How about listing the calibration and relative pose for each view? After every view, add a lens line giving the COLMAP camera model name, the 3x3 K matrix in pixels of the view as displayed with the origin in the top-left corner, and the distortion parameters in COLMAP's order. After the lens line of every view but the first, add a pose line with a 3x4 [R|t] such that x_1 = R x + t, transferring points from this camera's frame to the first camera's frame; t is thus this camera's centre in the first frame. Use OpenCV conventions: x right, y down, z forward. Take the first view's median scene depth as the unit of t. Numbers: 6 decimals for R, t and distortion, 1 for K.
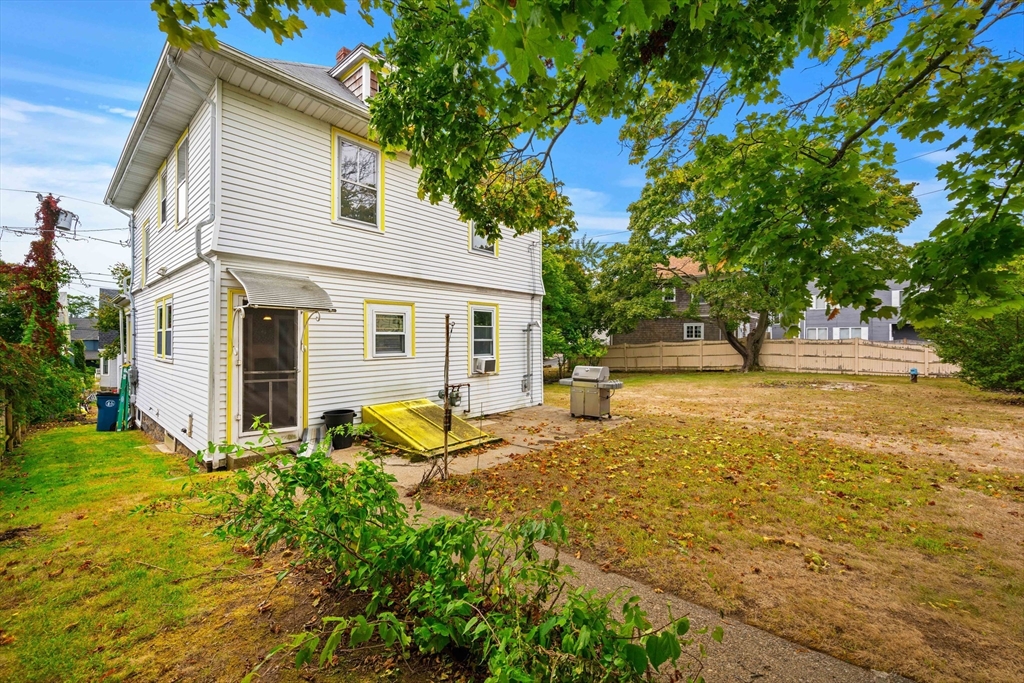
lens RADIAL K [[411.1, 0, 514.1], [0, 411.1, 338.9], [0, 0, 1]] dist [0.000524, 0.000030]
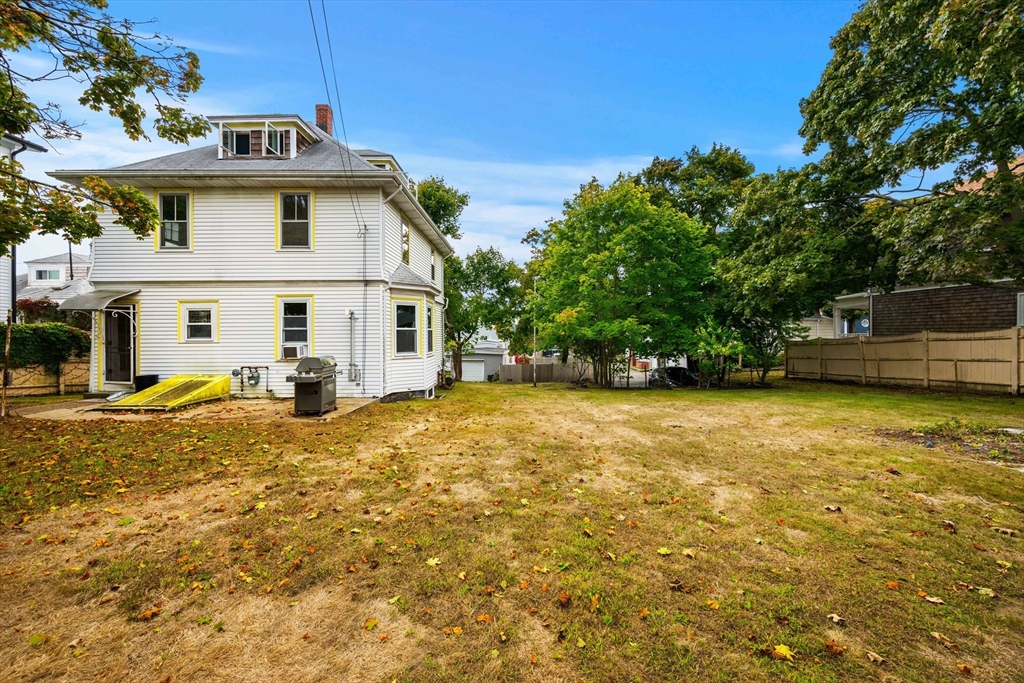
lens RADIAL K [[411.1, 0, 513.4], [0, 411.1, 335.9], [0, 0, 1]] dist [0.000524, 0.000030]
pose [[0.657368, 0.002261, -0.753566, 1.096284], [0.004282, 0.999968, 0.006735, 0.016580], [0.753557, -0.007654, 0.657338, 0.694762]]
